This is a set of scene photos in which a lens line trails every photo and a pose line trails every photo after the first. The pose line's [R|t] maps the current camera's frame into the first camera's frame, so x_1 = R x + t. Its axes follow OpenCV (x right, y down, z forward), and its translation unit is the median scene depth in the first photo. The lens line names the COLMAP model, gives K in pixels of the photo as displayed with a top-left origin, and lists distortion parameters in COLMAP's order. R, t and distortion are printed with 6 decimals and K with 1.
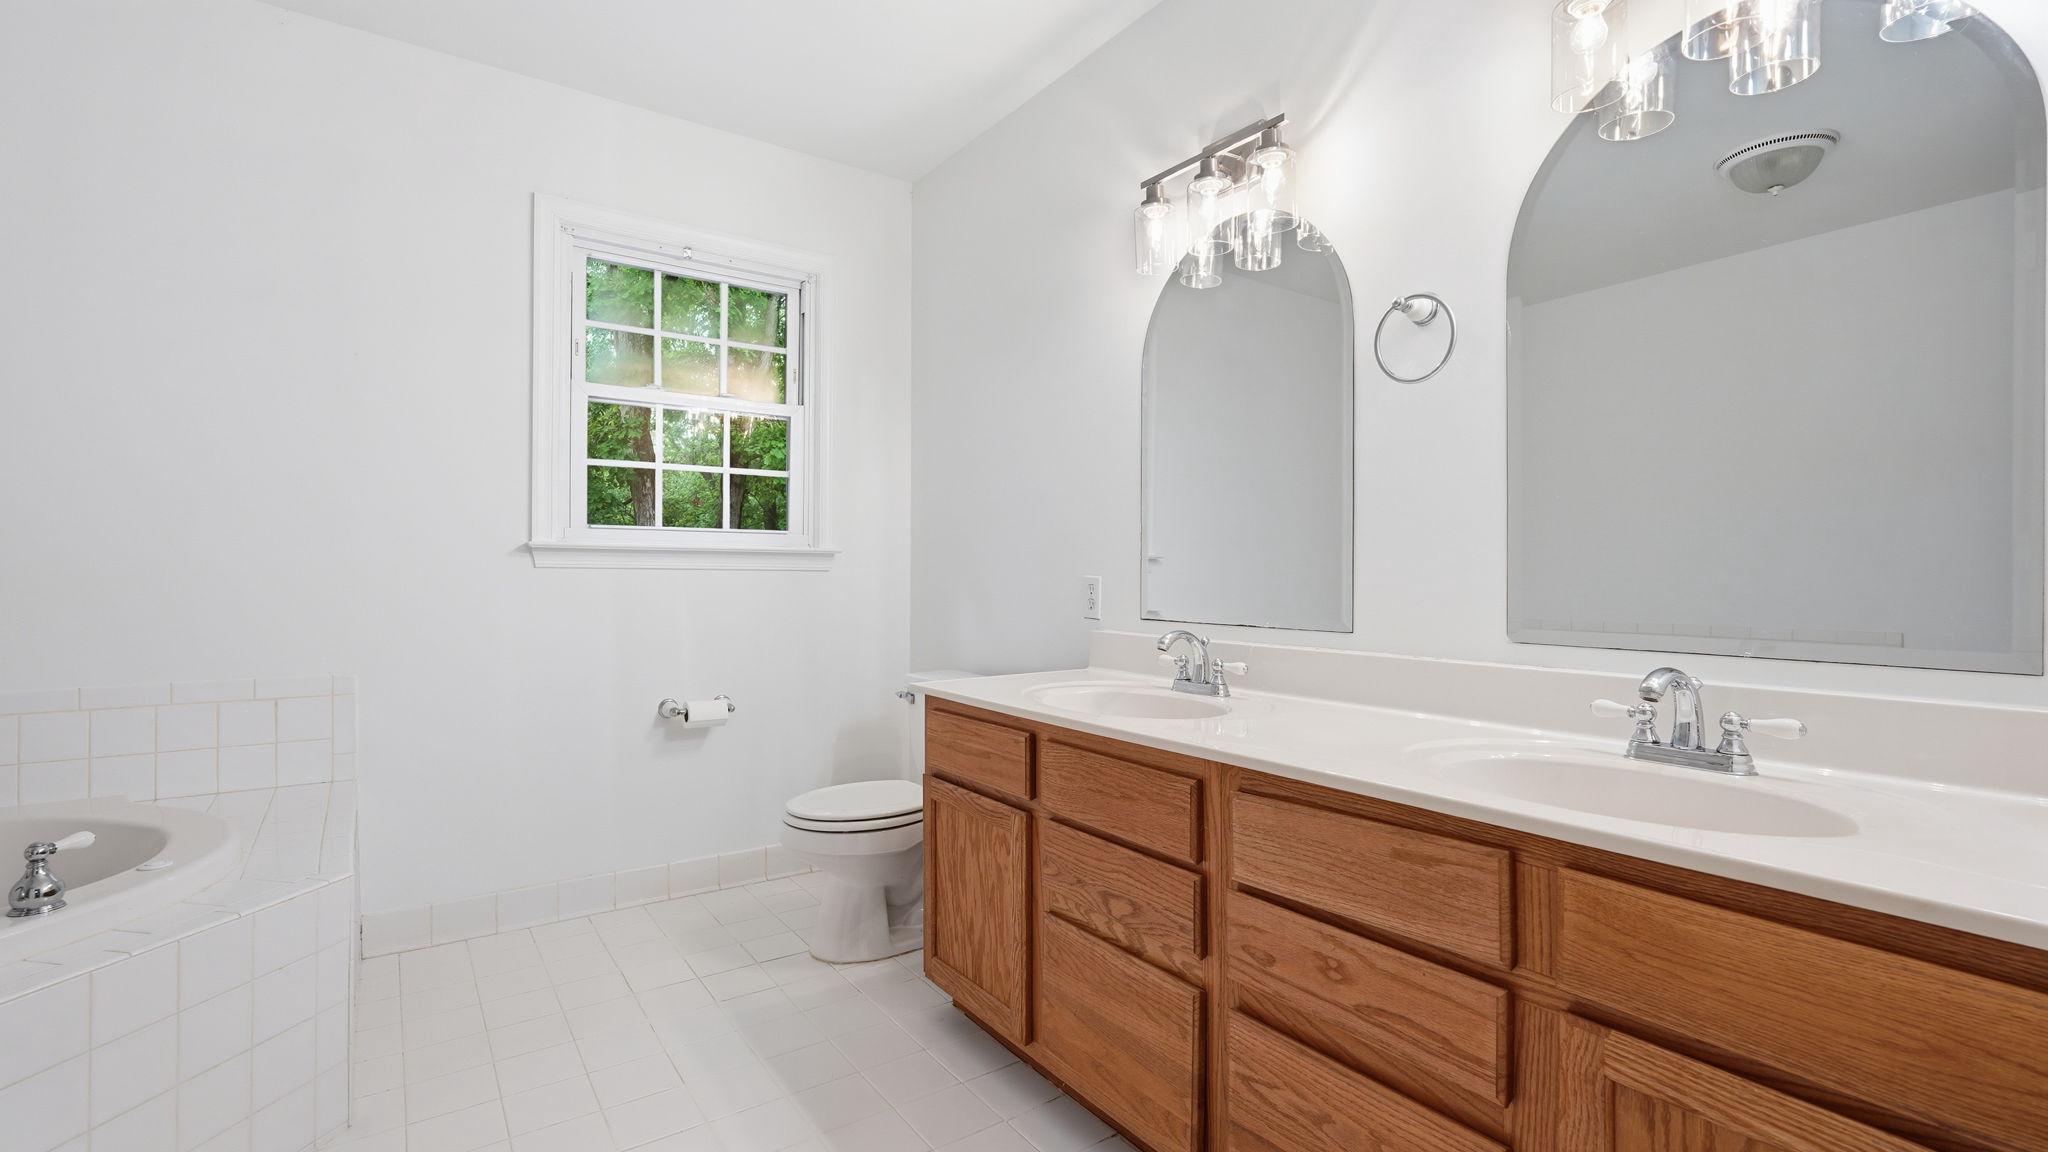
lens RADIAL K [[910.4, 0, 1024.0], [0, 910.4, 576.0], [0, 0, 1]] dist [-0.017998, 0.010441]
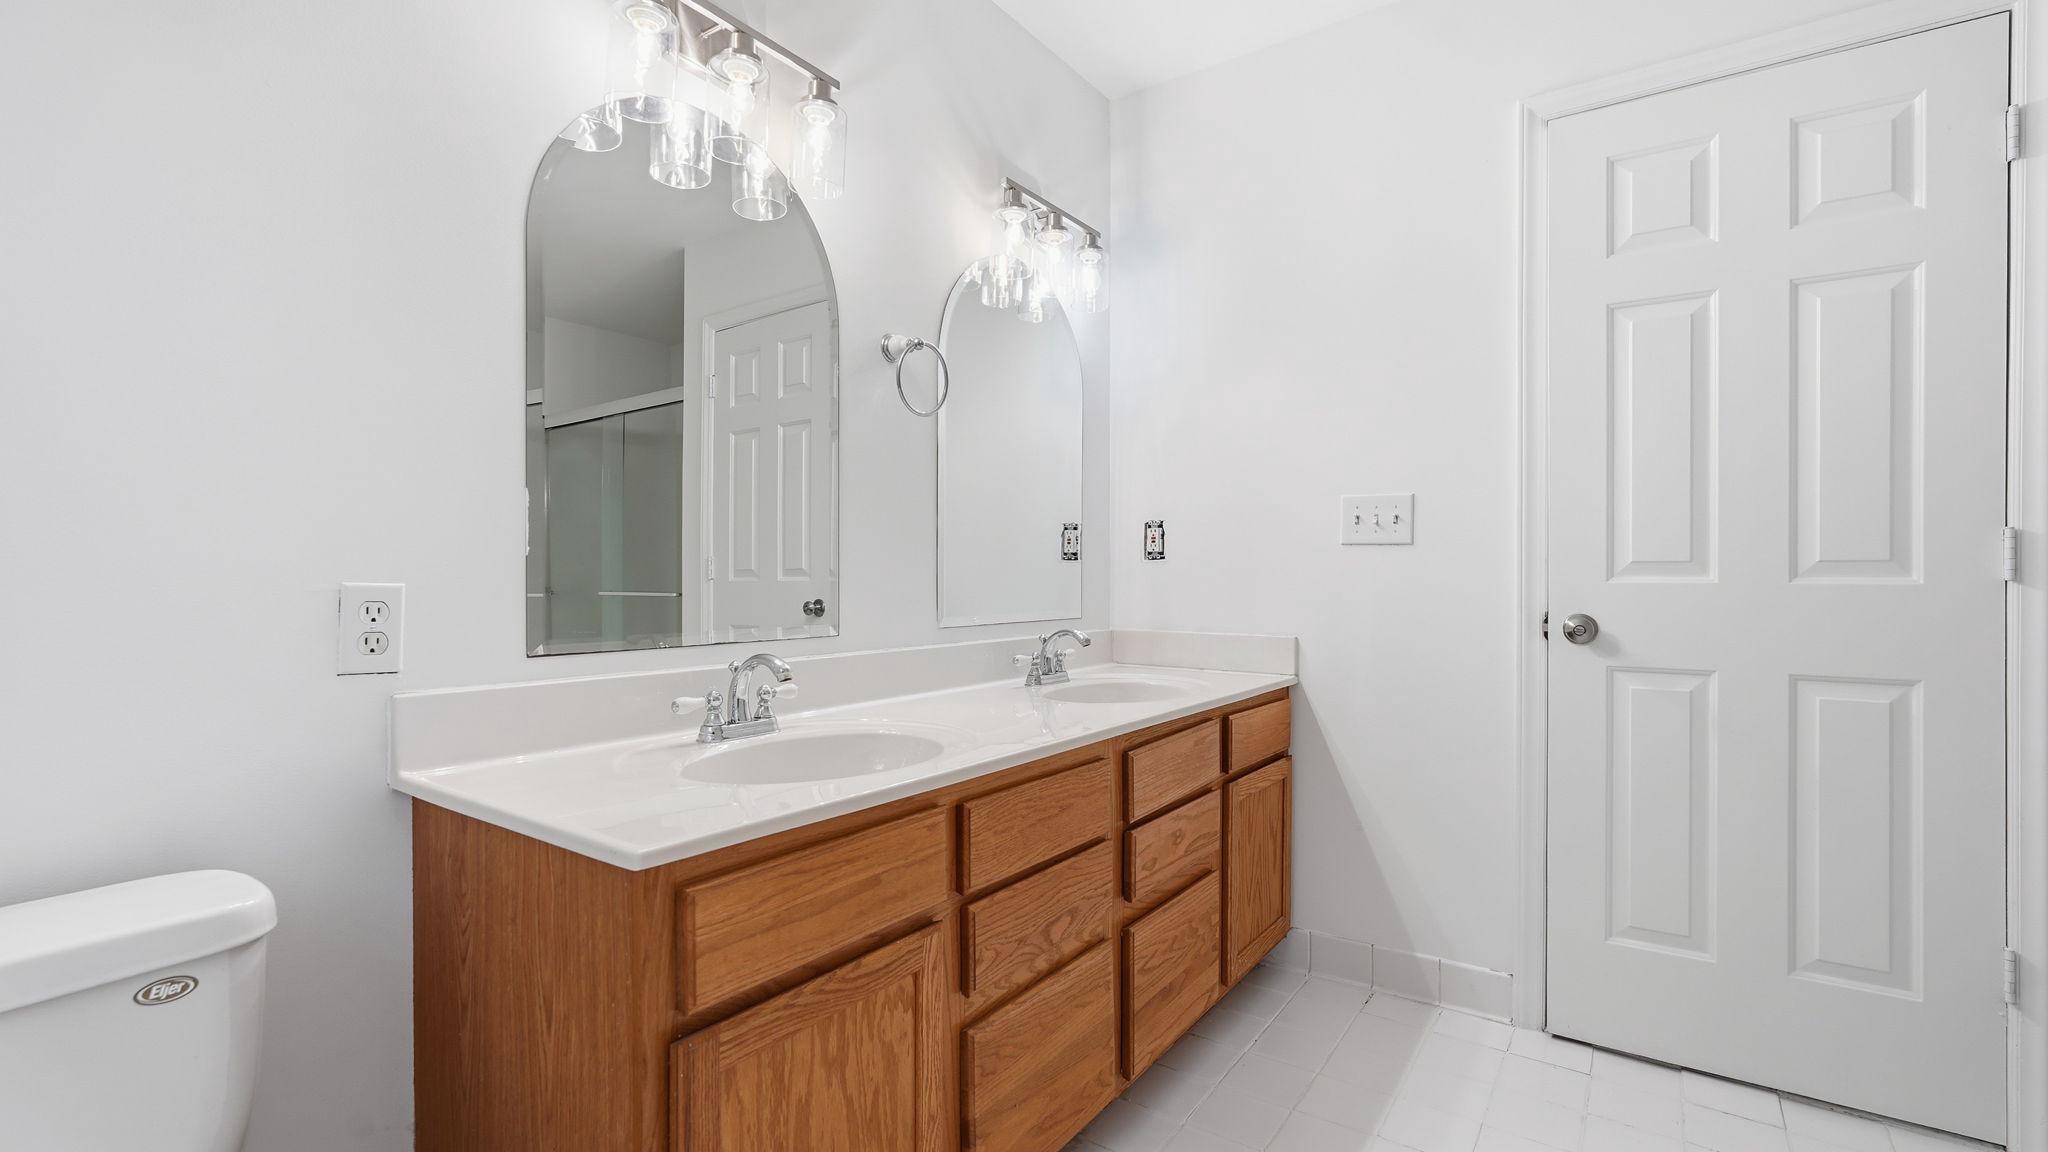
lens RADIAL K [[903.0, 0, 1020.3], [0, 903.0, 569.3], [0, 0, 1]] dist [-0.020032, 0.010277]
pose [[-0.332006, 0.005848, 0.943259, -0.640092], [0.000865, 0.999982, -0.005895, -0.006270], [-0.943277, -0.001141, -0.332006, 1.113650]]
